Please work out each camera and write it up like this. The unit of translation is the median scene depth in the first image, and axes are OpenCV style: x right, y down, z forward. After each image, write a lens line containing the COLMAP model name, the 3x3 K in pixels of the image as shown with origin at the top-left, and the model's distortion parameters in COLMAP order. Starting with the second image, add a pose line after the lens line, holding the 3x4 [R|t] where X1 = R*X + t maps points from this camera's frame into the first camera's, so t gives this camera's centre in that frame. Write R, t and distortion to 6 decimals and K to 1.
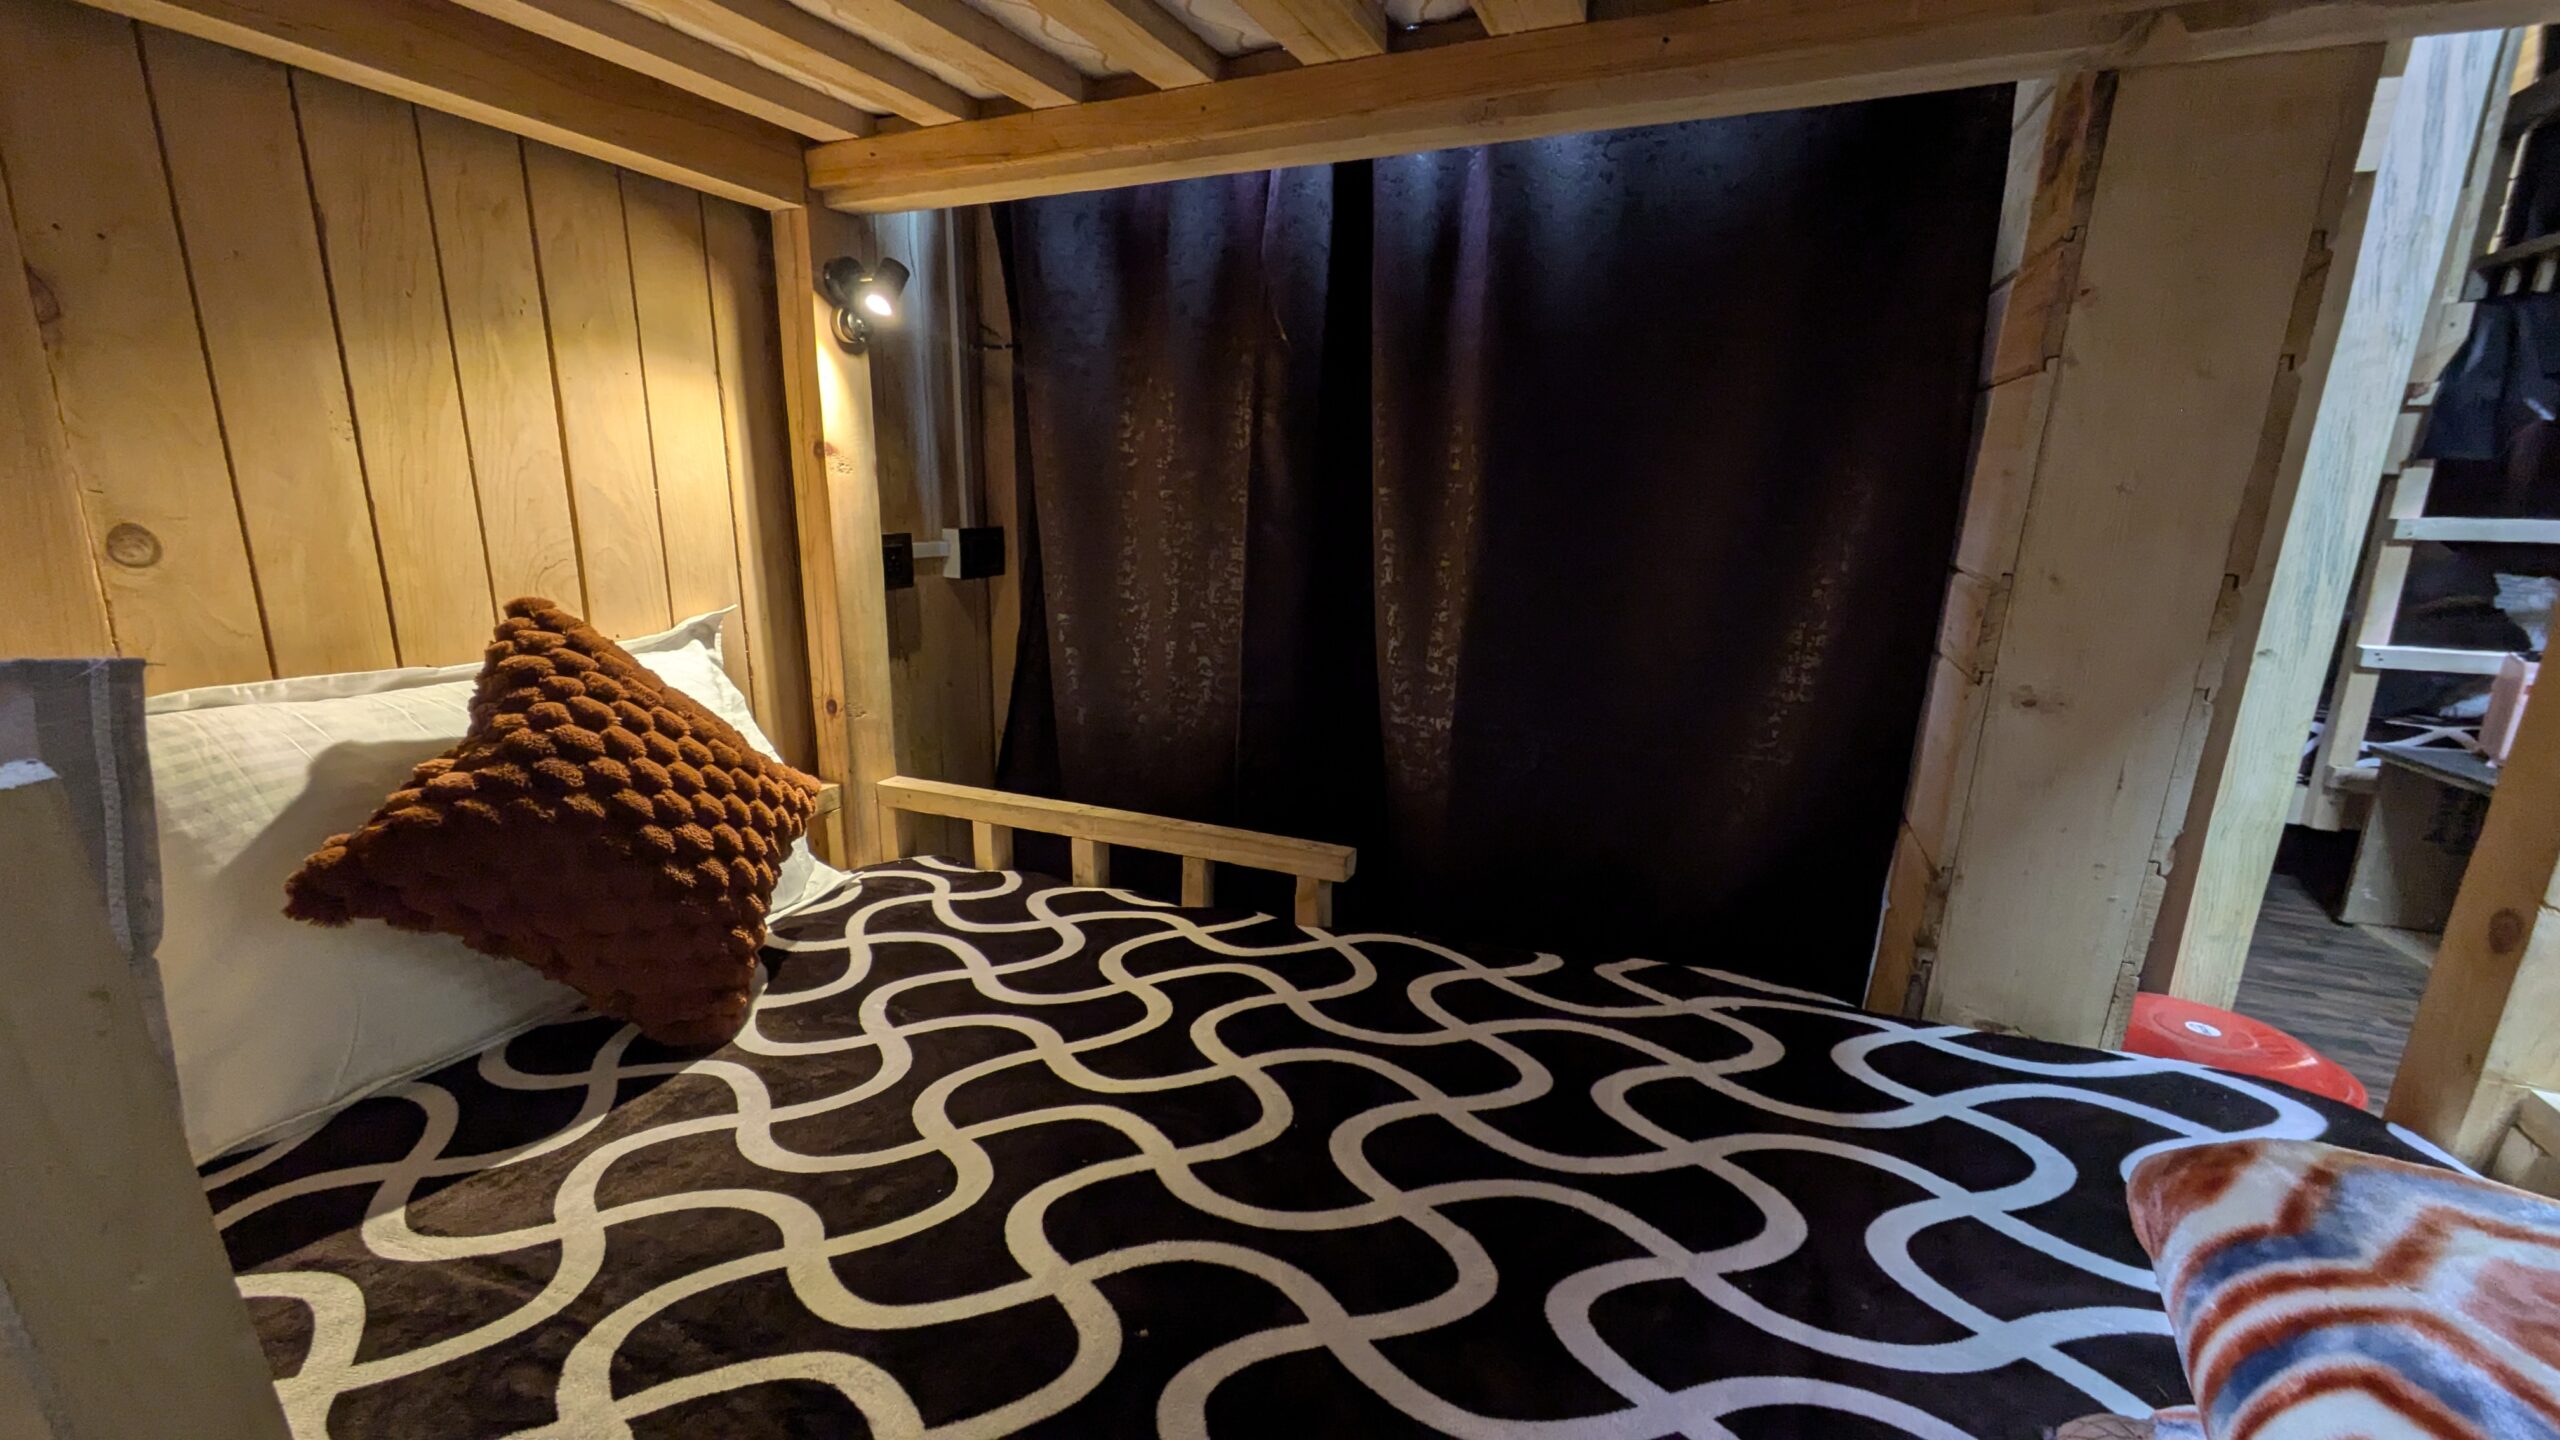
lens RADIAL K [[1010.1, 0, 1280.0], [0, 1010.1, 720.0], [0, 0, 1]] dist [-0.002429, -0.000278]
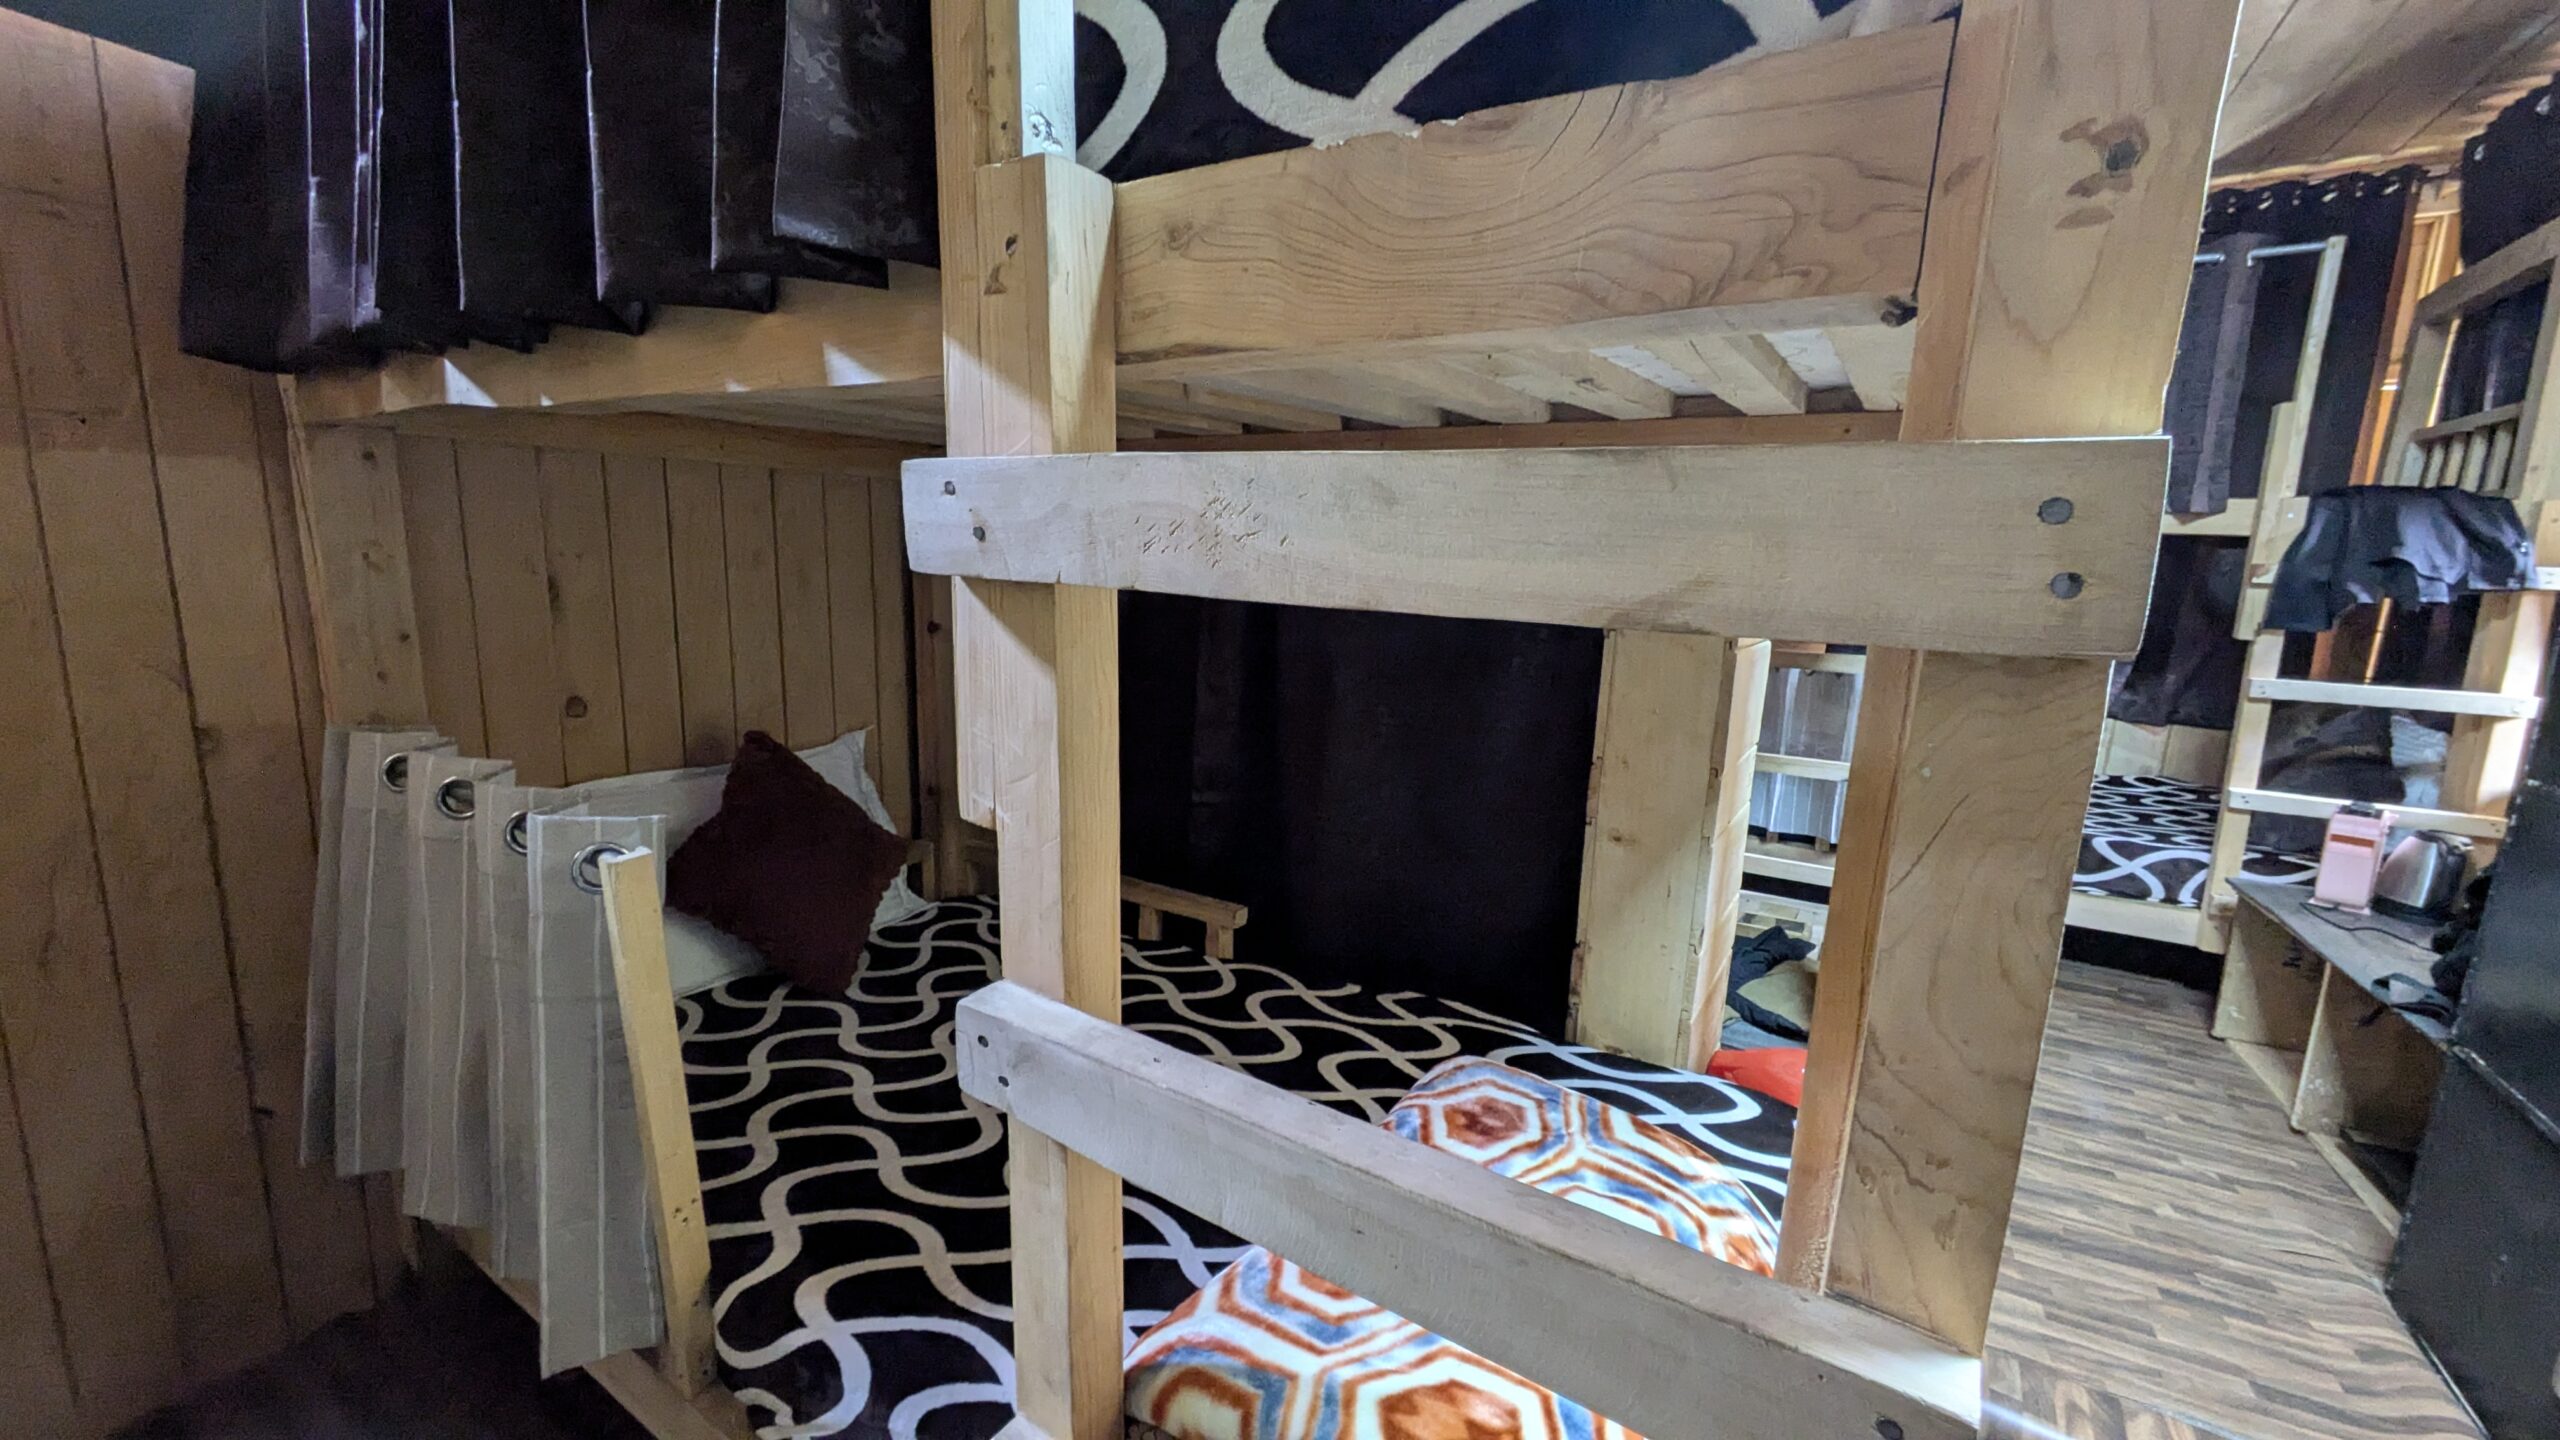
lens RADIAL K [[1010.1, 0, 1280.0], [0, 1010.1, 720.0], [0, 0, 1]] dist [-0.002429, -0.000278]
pose [[0.988742, 0.037938, -0.144738, 0.369943], [-0.046643, 0.997271, -0.057233, -0.073440], [0.142172, 0.063340, 0.987813, -0.547474]]
